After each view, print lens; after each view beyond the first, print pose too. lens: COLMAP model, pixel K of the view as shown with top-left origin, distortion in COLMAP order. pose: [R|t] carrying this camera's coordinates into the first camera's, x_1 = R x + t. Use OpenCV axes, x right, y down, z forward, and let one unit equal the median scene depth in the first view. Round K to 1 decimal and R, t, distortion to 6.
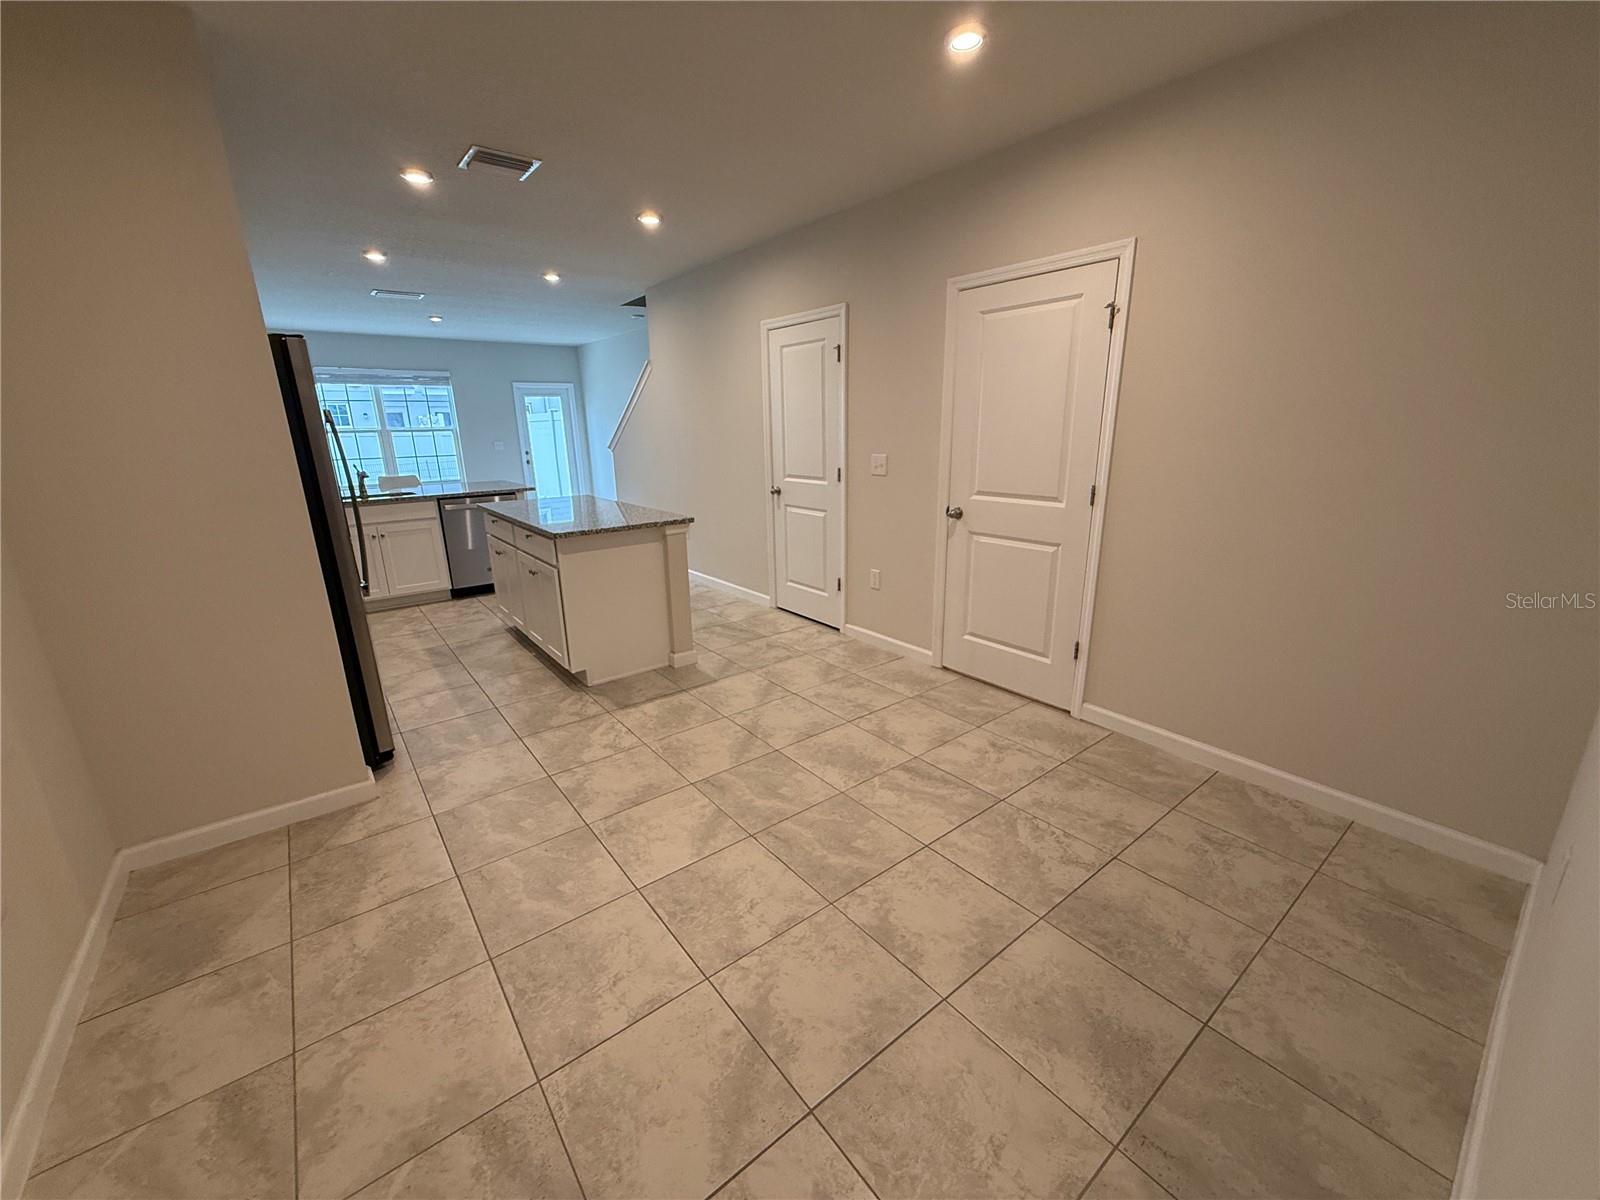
lens RADIAL K [[637.8, 0, 797.4], [0, 637.8, 601.9], [0, 0, 1]] dist [0.001361, -0.000451]
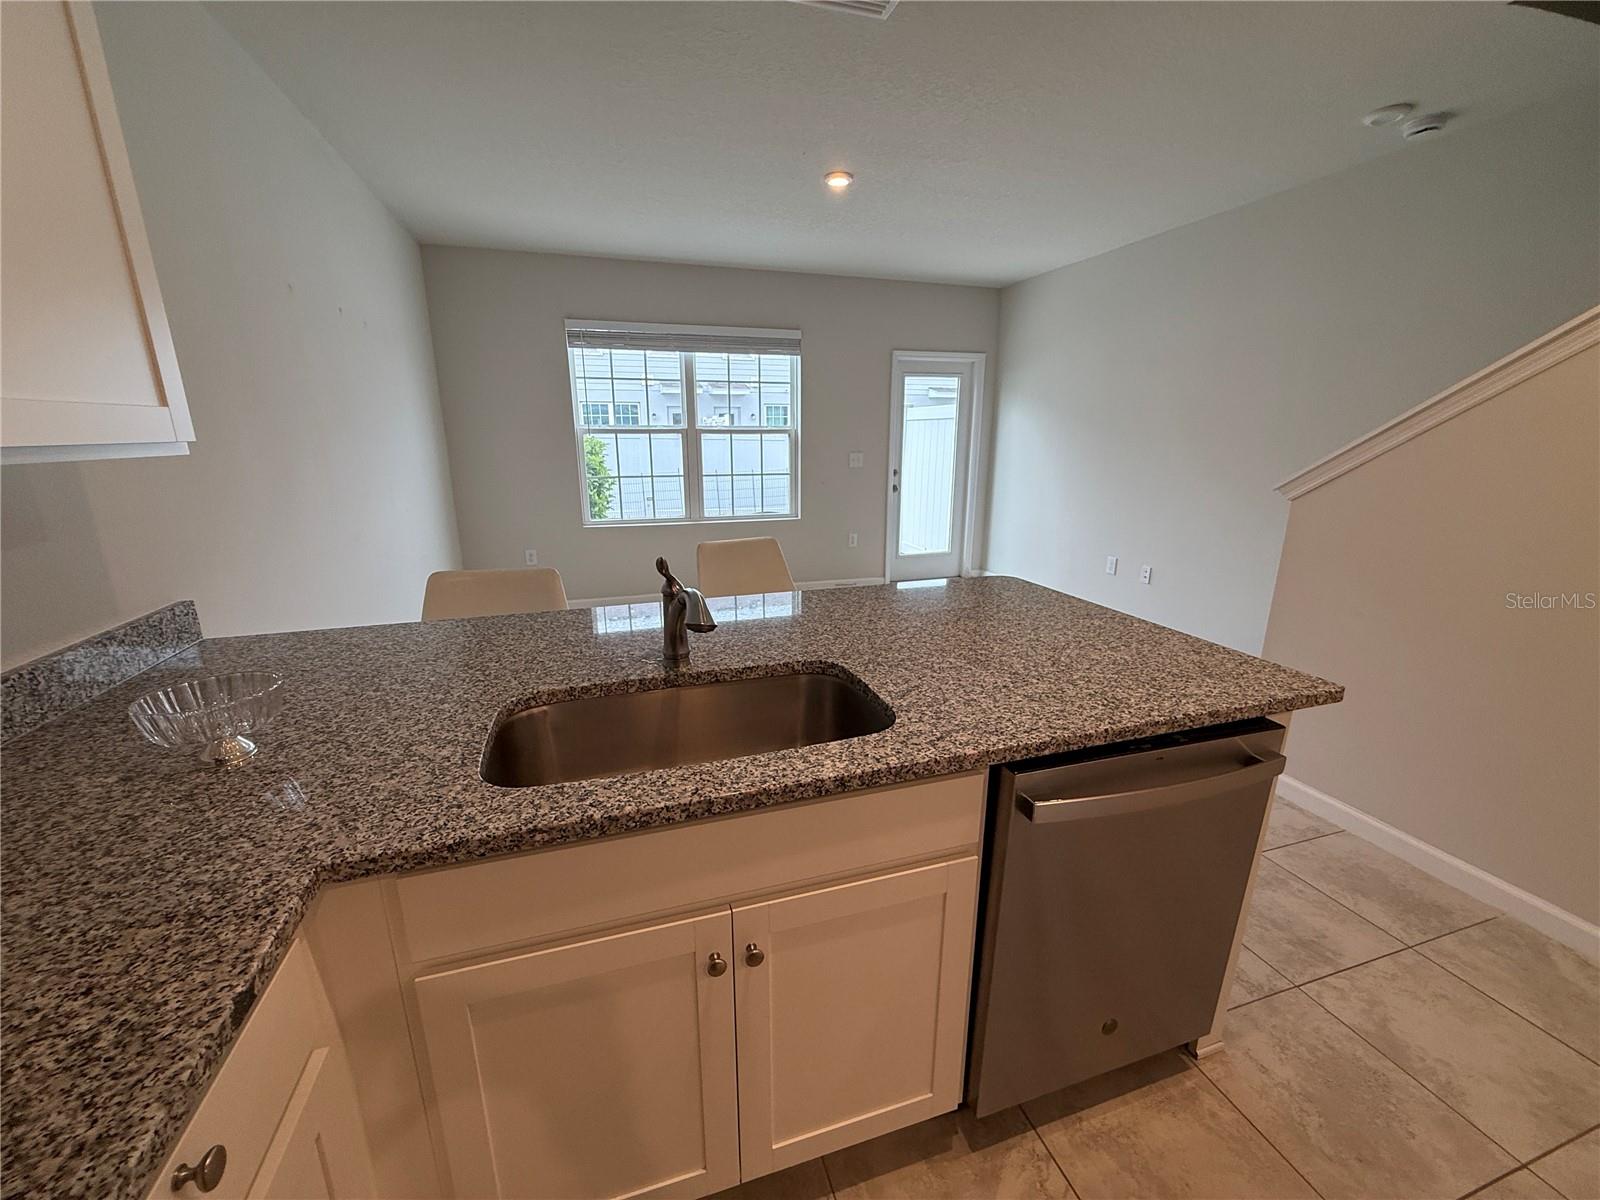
lens RADIAL K [[637.8, 0, 797.4], [0, 637.8, 601.9], [0, 0, 1]] dist [0.001361, -0.000451]
pose [[0.936903, 0.104979, -0.333454, -0.803971], [-0.108504, 0.994063, 0.008090, -0.296025], [0.332323, 0.028601, 0.942732, 1.126047]]
